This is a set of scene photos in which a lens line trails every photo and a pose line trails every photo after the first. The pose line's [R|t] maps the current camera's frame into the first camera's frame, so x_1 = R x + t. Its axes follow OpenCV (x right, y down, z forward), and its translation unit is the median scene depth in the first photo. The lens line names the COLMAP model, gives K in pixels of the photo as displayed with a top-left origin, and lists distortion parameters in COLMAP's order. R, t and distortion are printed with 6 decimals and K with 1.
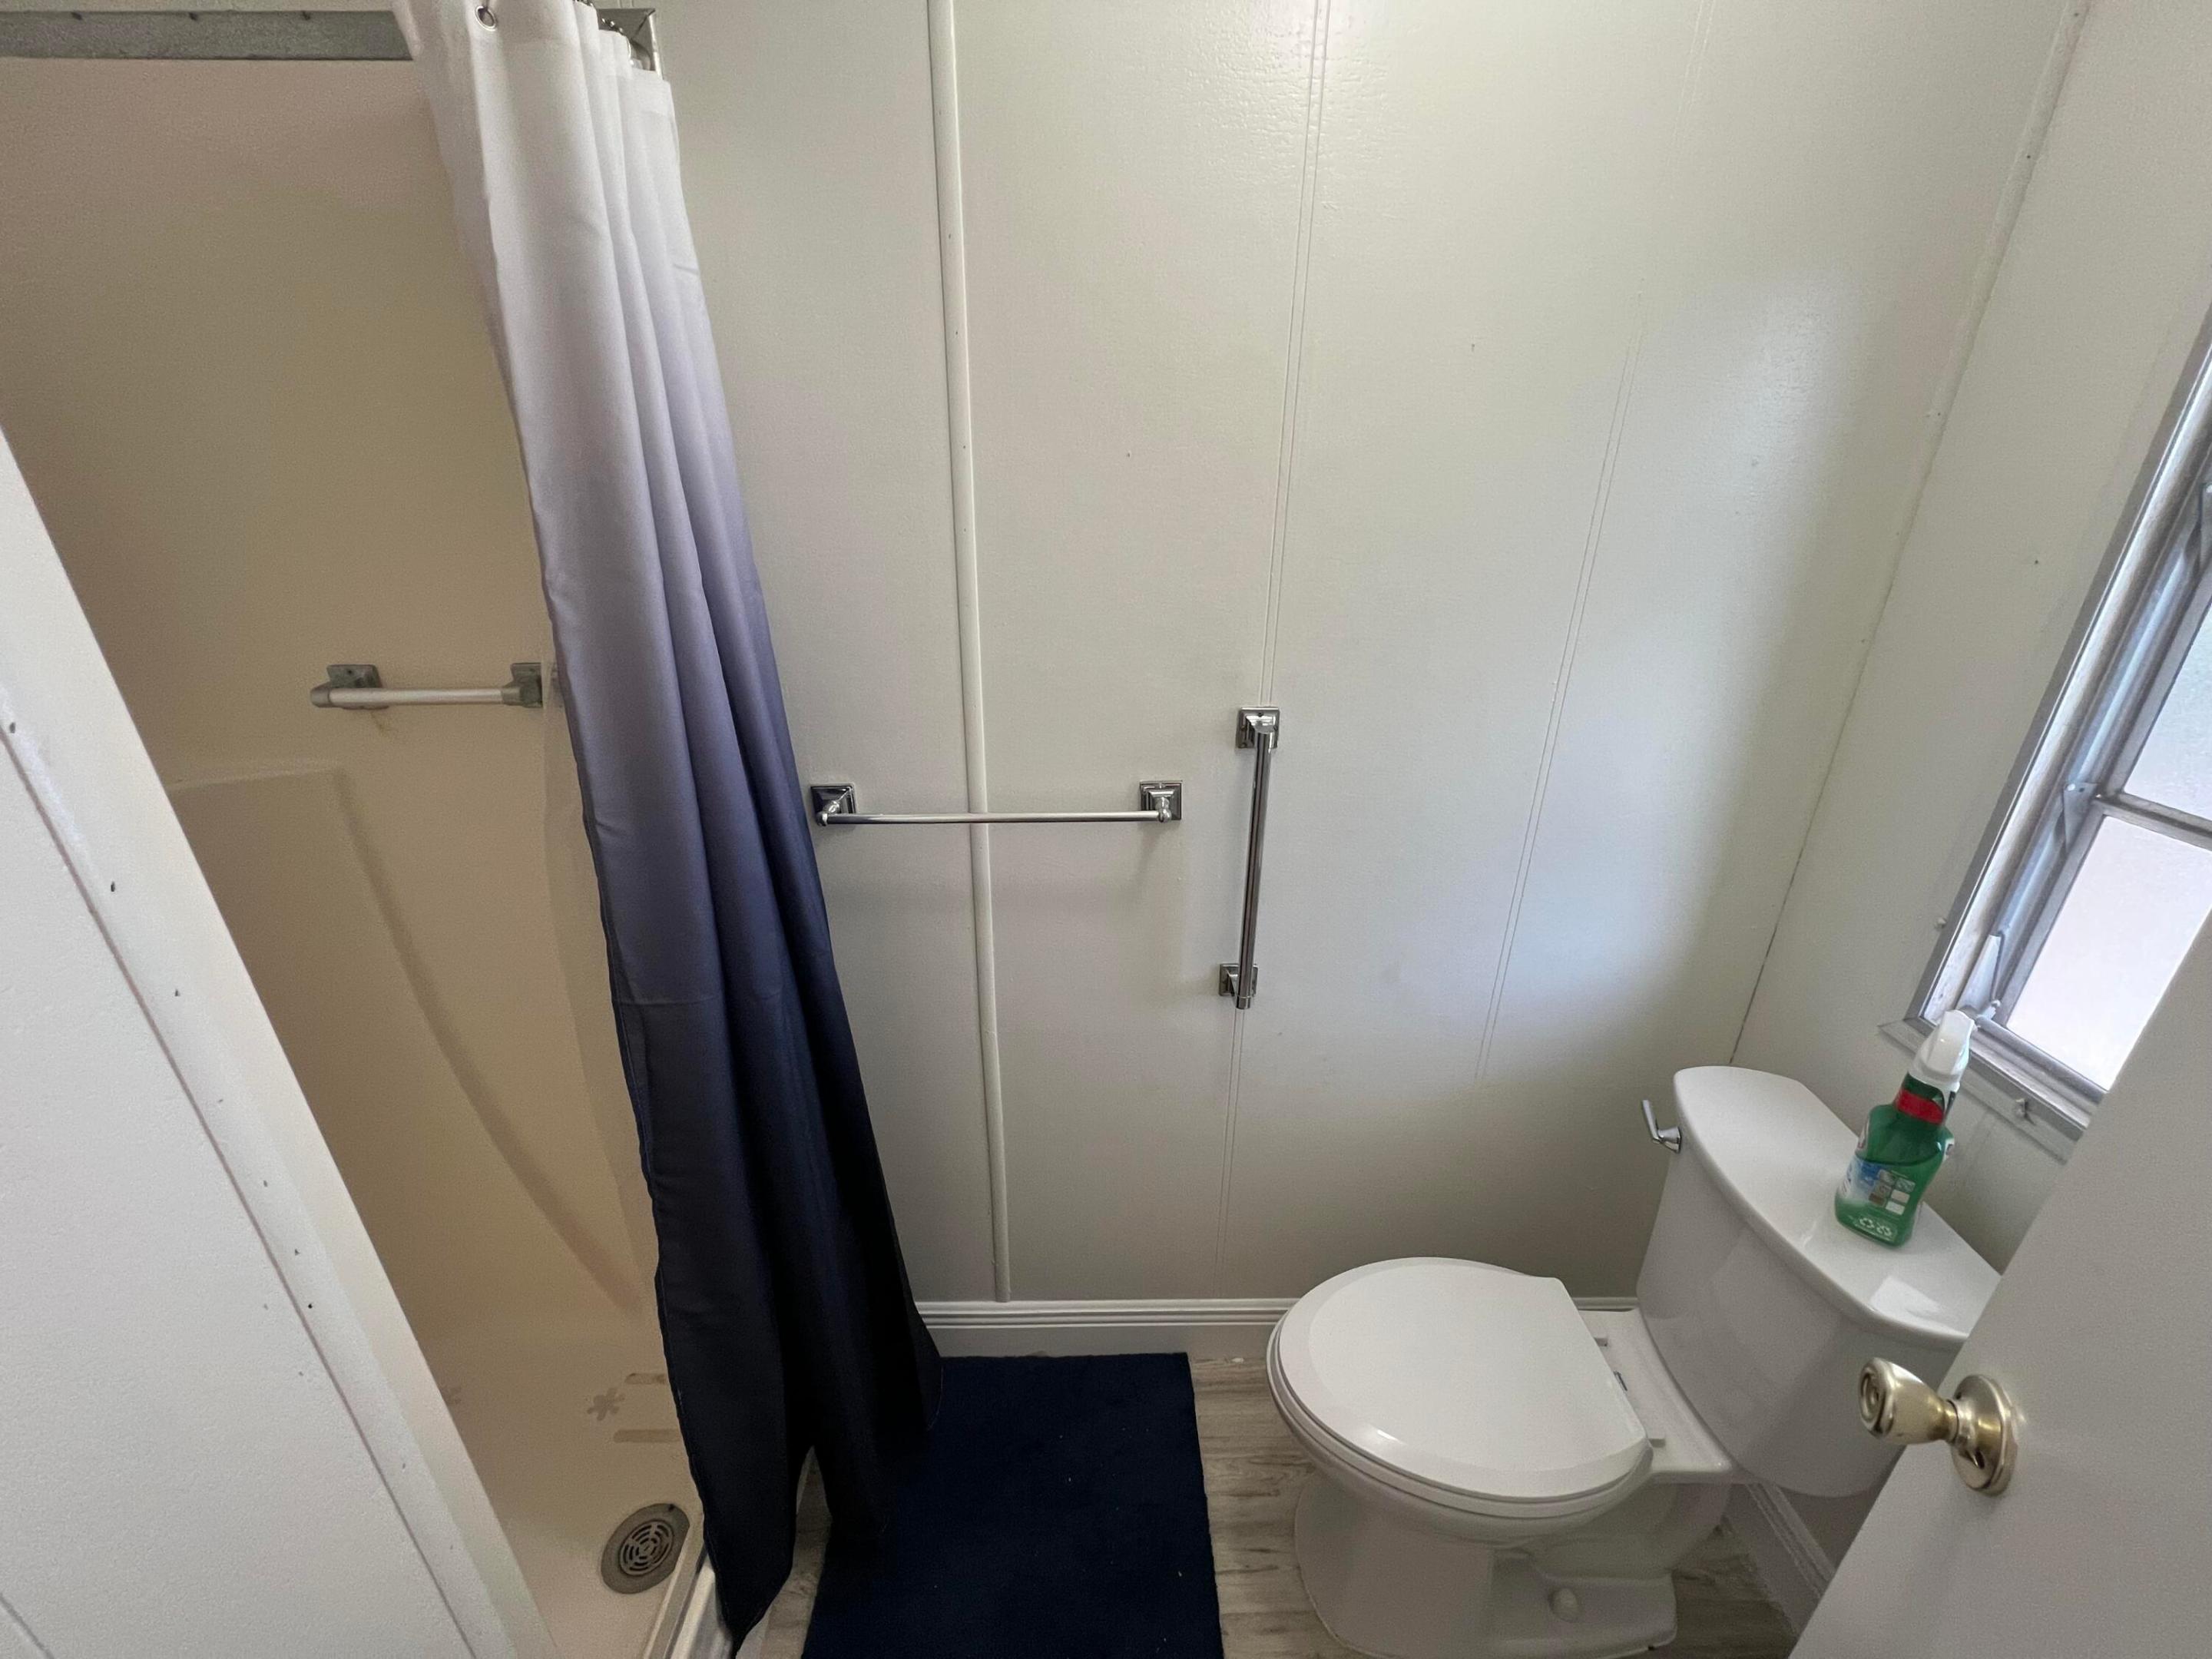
lens RADIAL K [[885.3, 0, 1110.0], [0, 885.3, 833.3], [0, 0, 1]] dist [-0.001805, 0.000589]
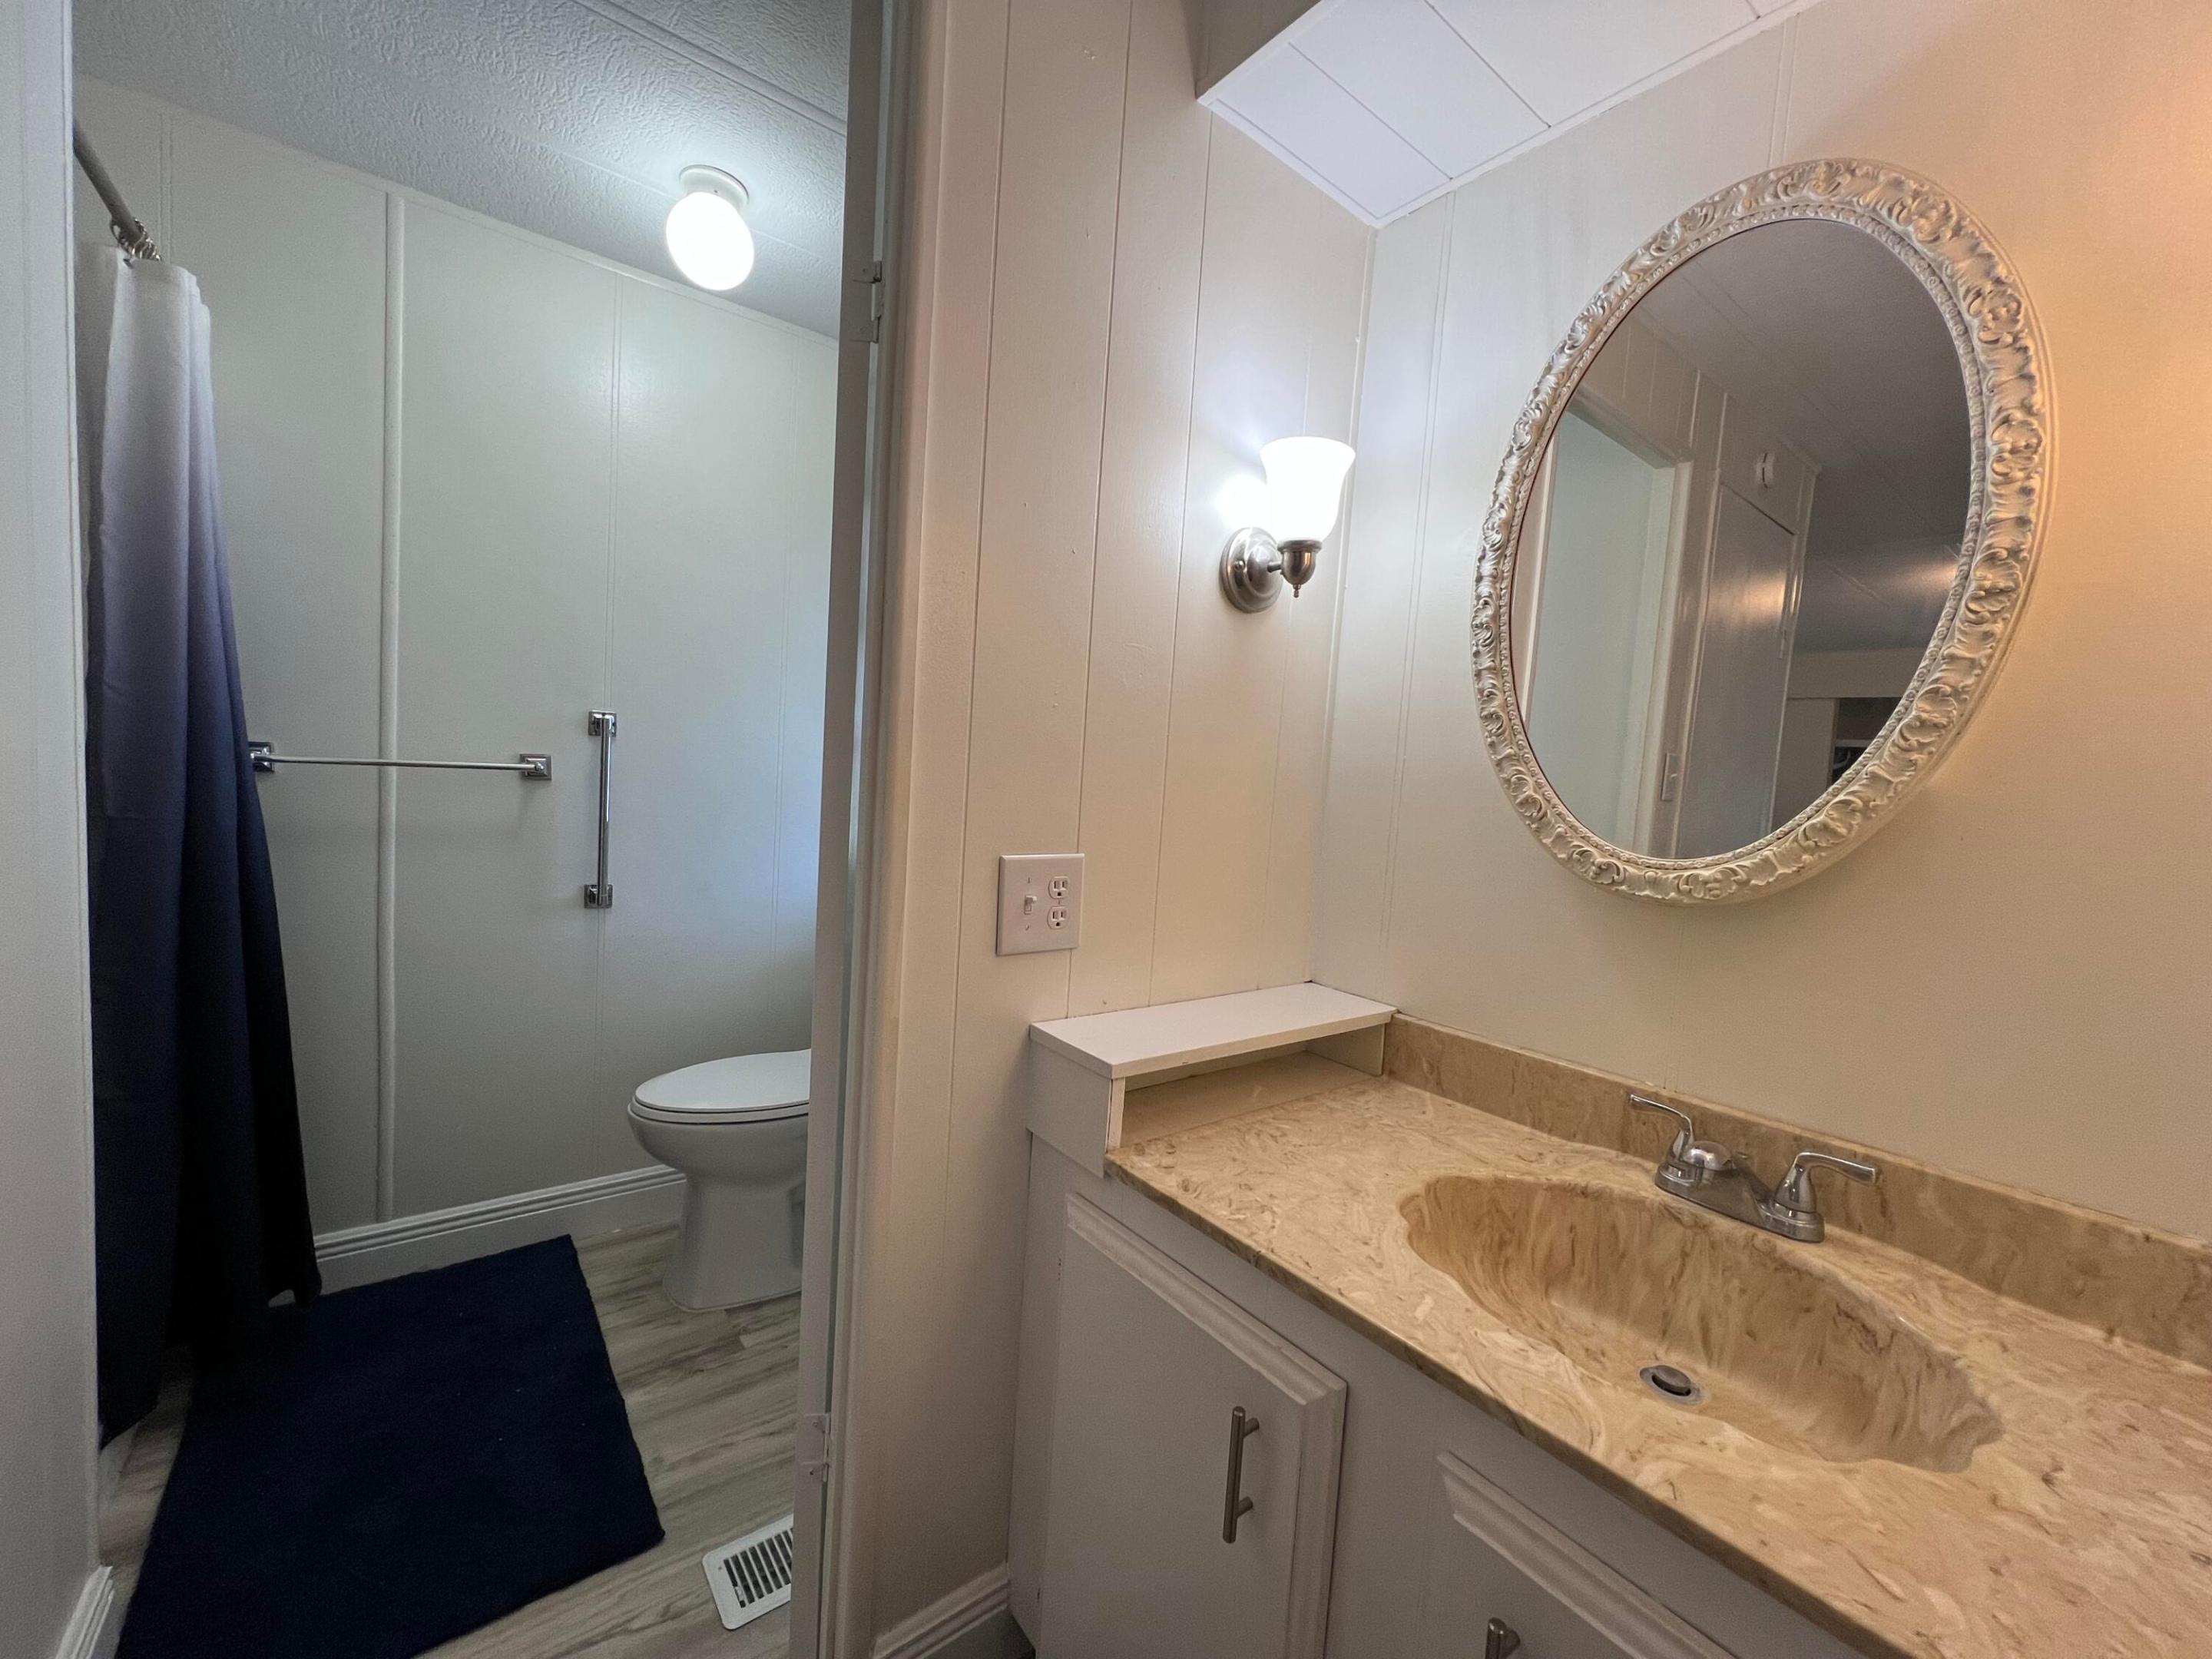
lens RADIAL K [[885.3, 0, 1110.0], [0, 885.3, 833.3], [0, 0, 1]] dist [-0.001805, 0.000589]
pose [[0.809317, -0.005243, 0.587349, -0.037473], [0.156119, 0.965912, -0.206497, 0.554522], [-0.566244, 0.258818, 0.782547, -0.759570]]
